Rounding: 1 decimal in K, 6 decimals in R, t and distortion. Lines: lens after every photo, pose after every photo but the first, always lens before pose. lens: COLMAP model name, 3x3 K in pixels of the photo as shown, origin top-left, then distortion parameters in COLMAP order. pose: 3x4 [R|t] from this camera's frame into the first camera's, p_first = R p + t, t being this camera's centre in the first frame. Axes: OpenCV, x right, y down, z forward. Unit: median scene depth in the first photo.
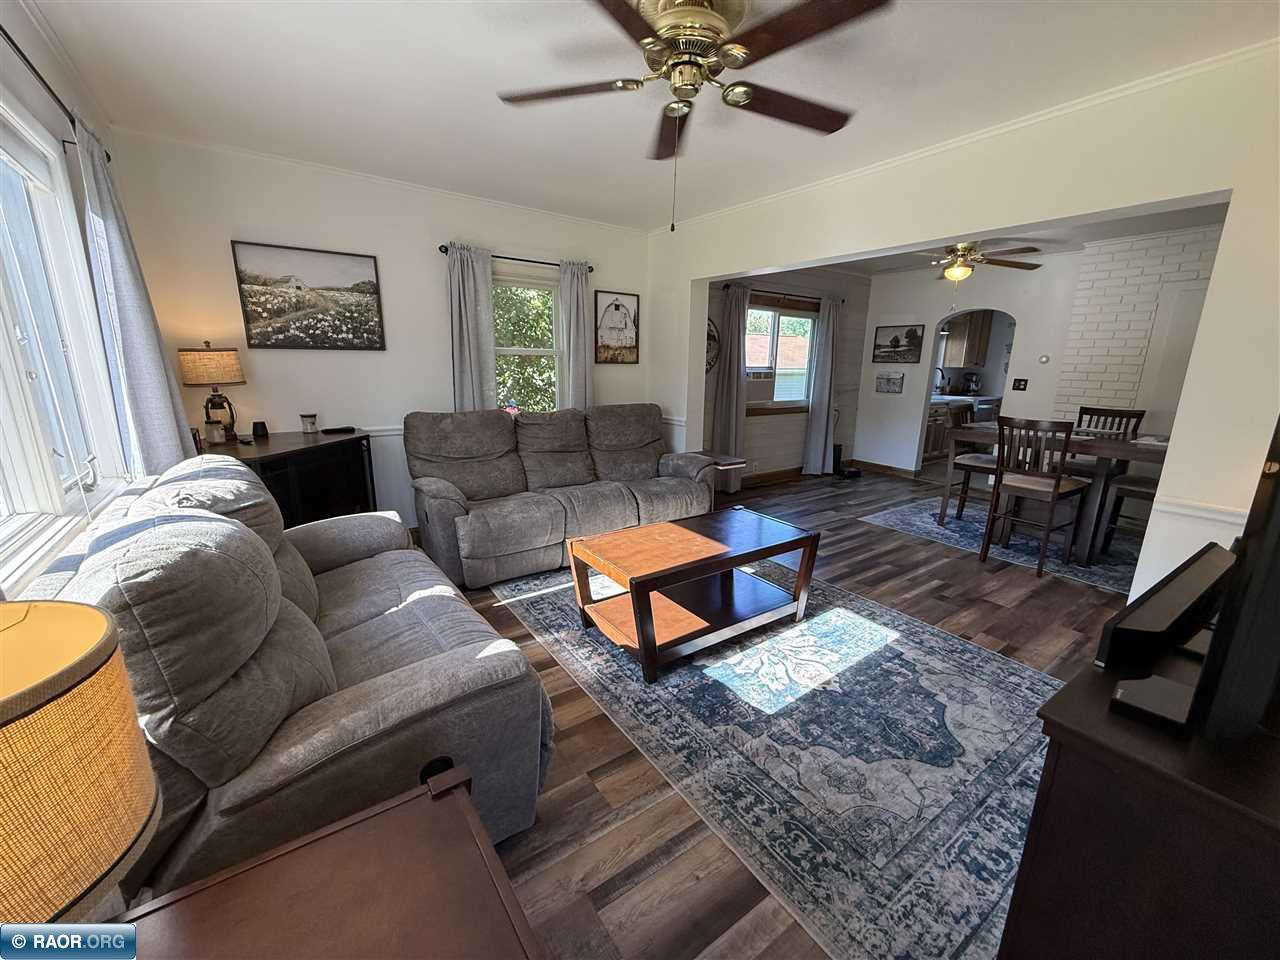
lens RADIAL K [[511.5, 0, 639.9], [0, 511.5, 484.0], [0, 0, 1]] dist [-0.001787, 0.000680]
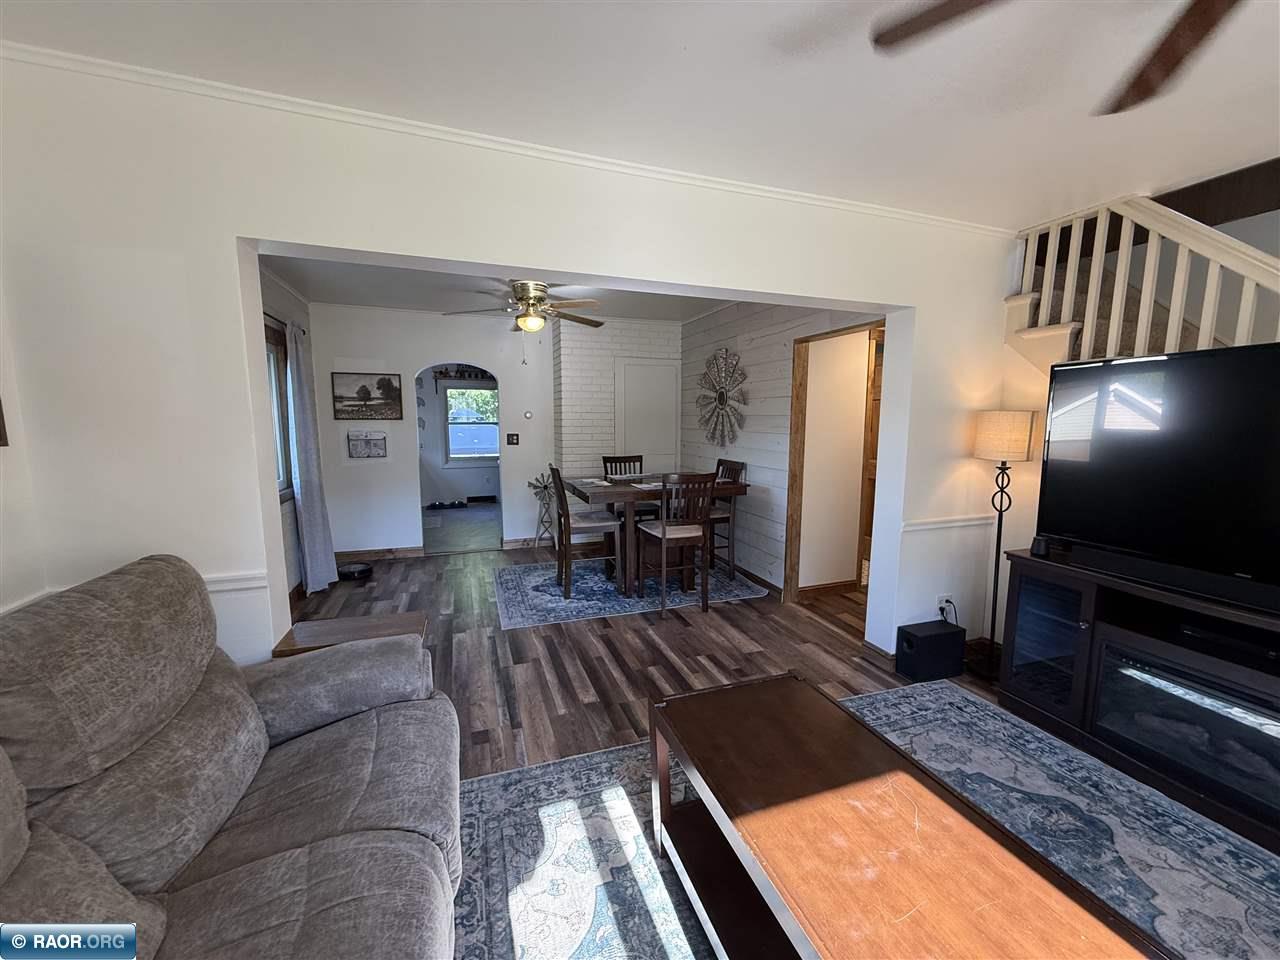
lens RADIAL K [[511.5, 0, 642.6], [0, 511.5, 482.2], [0, 0, 1]] dist [-0.001787, 0.000680]
pose [[0.271341, -0.135950, 0.952833, -0.199655], [0.225337, 0.971433, 0.074433, -0.149583], [-0.935733, 0.194512, 0.294224, 0.550724]]
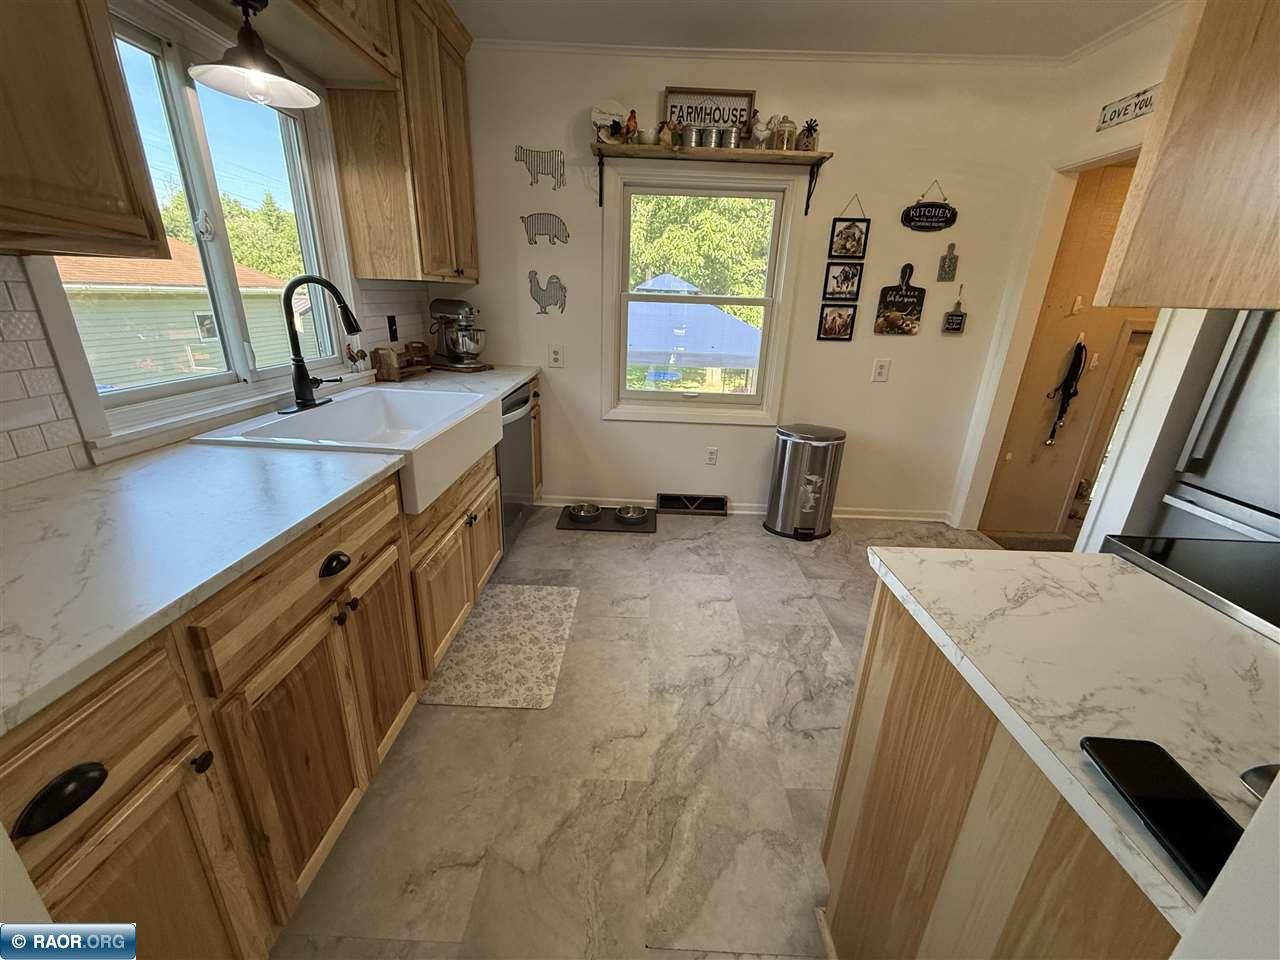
lens RADIAL K [[511.5, 0, 640.8], [0, 511.5, 482.7], [0, 0, 1]] dist [-0.001787, 0.000680]
pose [[0.591163, -0.269910, 0.760049, 0.777932], [0.158764, 0.962848, 0.218443, -0.277473], [-0.790772, -0.008467, 0.612052, 1.242074]]
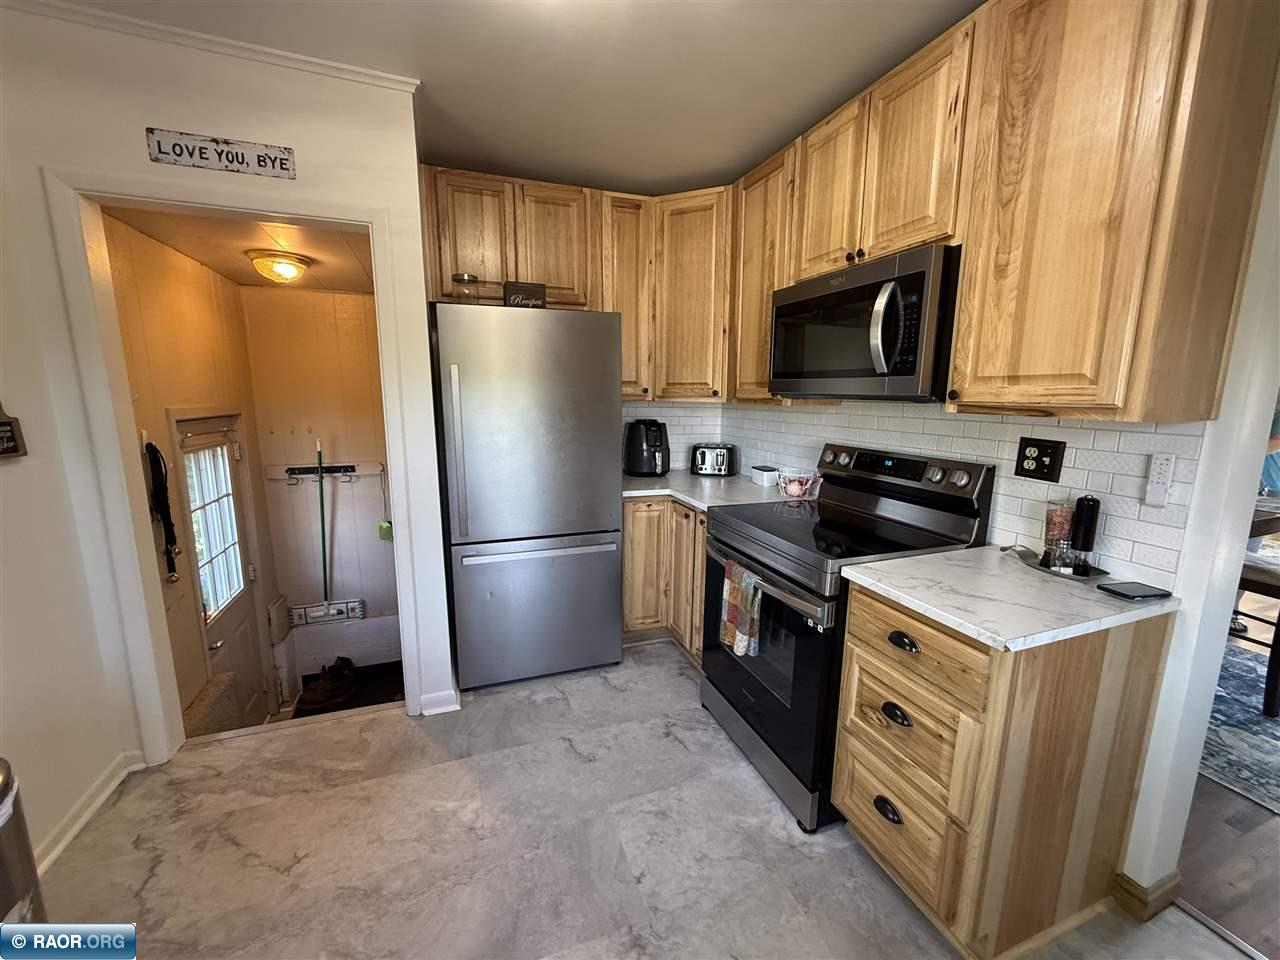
lens RADIAL K [[511.5, 0, 640.9], [0, 511.5, 481.8], [0, 0, 1]] dist [-0.001787, 0.000680]
pose [[-0.965483, -0.064377, 0.252385, 1.089868], [0.040617, 0.919909, 0.390022, -0.349107], [-0.257279, 0.386811, -0.885542, 1.509218]]
